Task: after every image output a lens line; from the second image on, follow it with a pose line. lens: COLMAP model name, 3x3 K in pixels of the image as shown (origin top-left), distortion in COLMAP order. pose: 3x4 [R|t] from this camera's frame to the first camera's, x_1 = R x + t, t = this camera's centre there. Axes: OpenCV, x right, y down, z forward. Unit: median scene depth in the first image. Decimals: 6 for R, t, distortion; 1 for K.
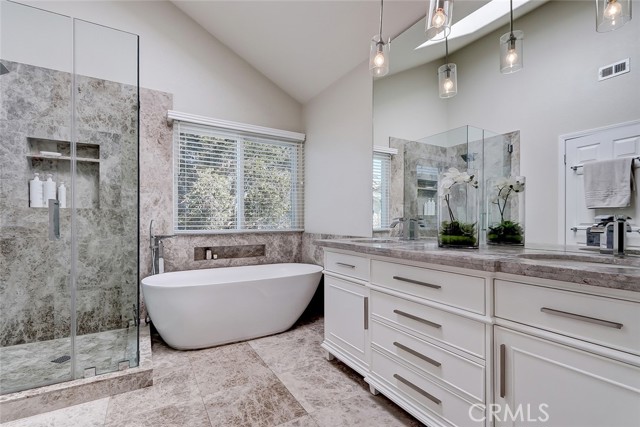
lens RADIAL K [[295.7, 0, 320.6], [0, 295.7, 219.8], [0, 0, 1]] dist [0.011204, -0.003134]
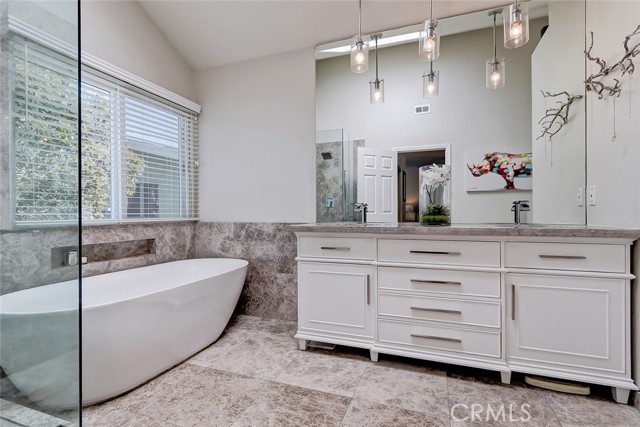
lens RADIAL K [[295.7, 0, 321.1], [0, 295.7, 211.5], [0, 0, 1]] dist [0.011204, -0.003134]
pose [[0.783917, -0.001132, 0.620864, -0.379437], [0.002182, 0.999997, -0.000933, 0.017335], [-0.620861, 0.002086, 0.783918, 0.148934]]
